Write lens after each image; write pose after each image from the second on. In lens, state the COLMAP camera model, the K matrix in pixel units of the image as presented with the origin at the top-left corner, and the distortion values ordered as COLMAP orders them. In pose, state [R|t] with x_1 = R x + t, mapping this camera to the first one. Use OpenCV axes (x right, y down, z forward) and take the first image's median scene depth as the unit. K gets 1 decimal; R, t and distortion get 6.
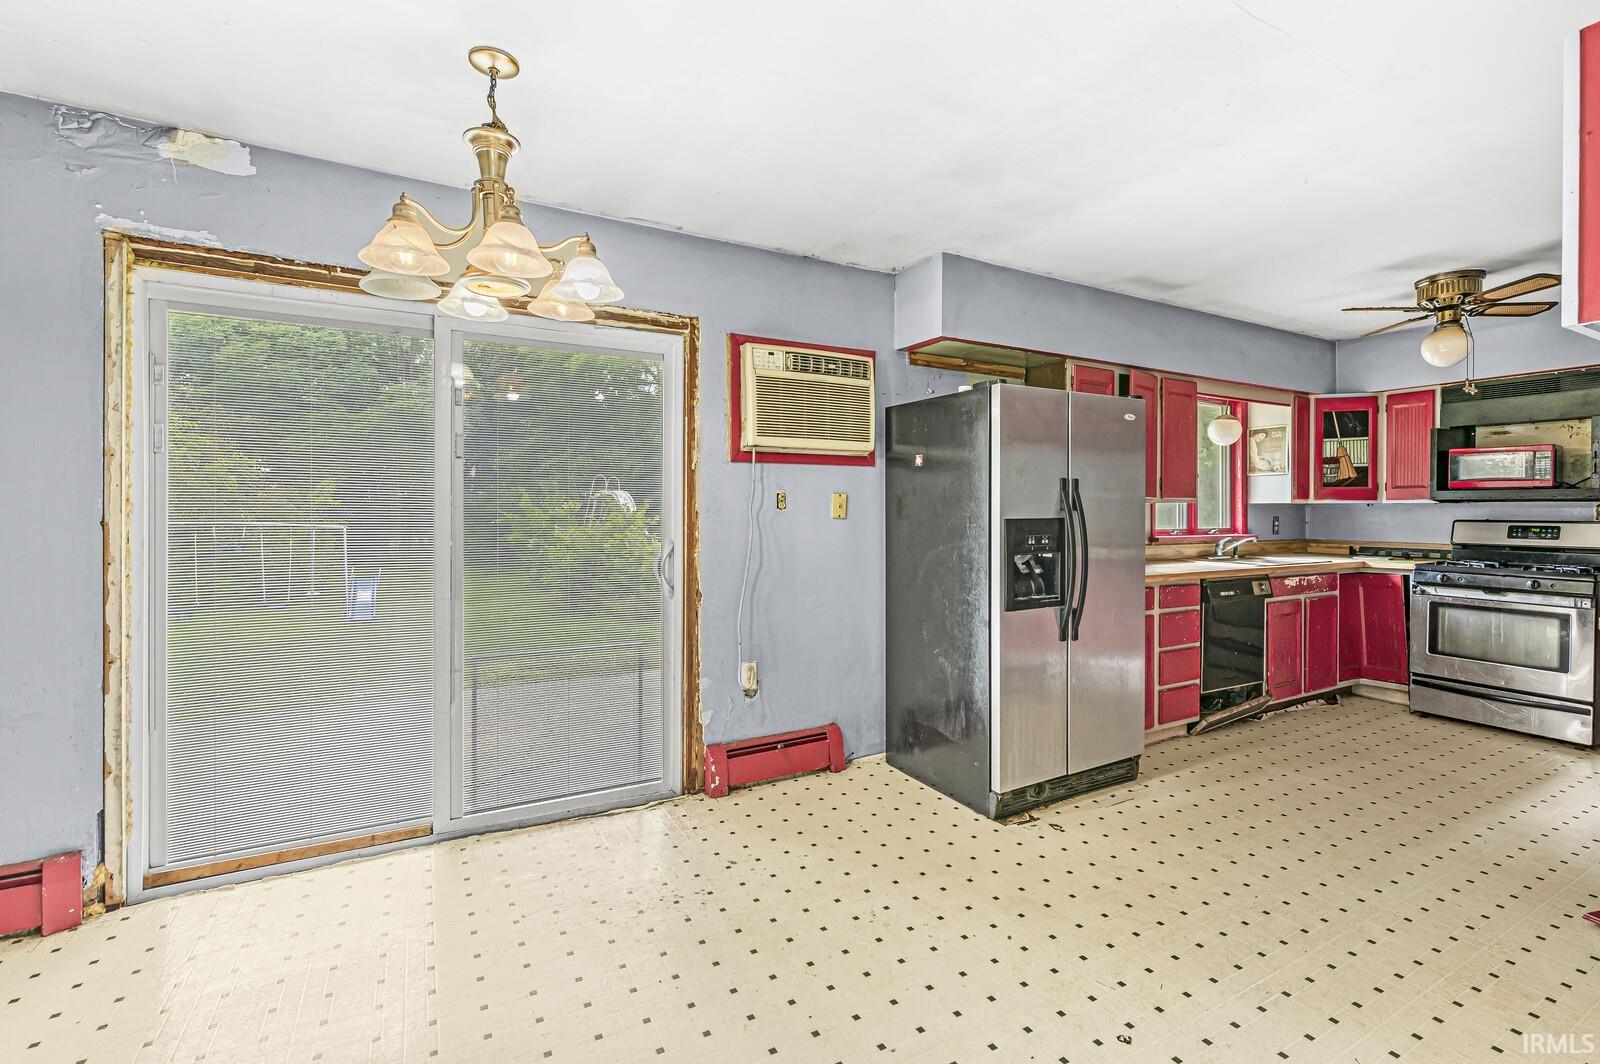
lens RADIAL K [[701.2, 0, 796.9], [0, 701.2, 518.7], [0, 0, 1]] dist [0.002080, 0.000576]
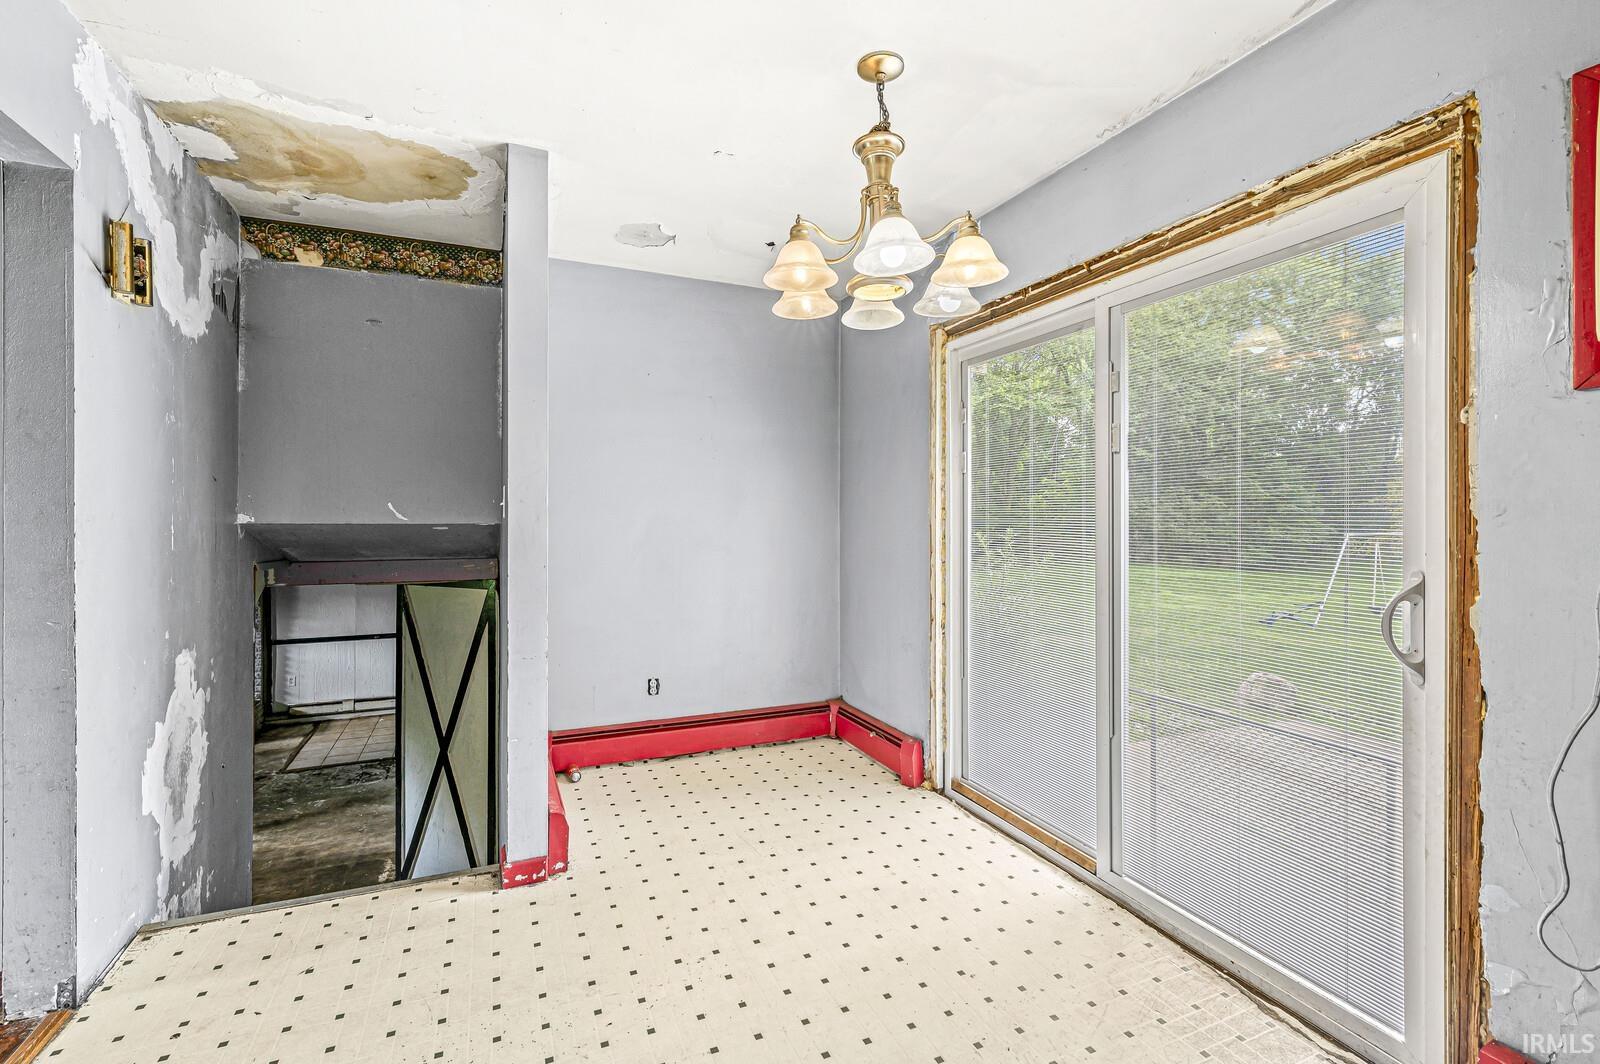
lens RADIAL K [[701.2, 0, 796.9], [0, 701.2, 518.7], [0, 0, 1]] dist [0.002080, 0.000576]
pose [[-0.081659, 0.000995, -0.996660, 0.455399], [-0.007448, 0.999971, 0.001609, -0.006083], [0.996632, 0.007554, -0.081650, 0.766333]]
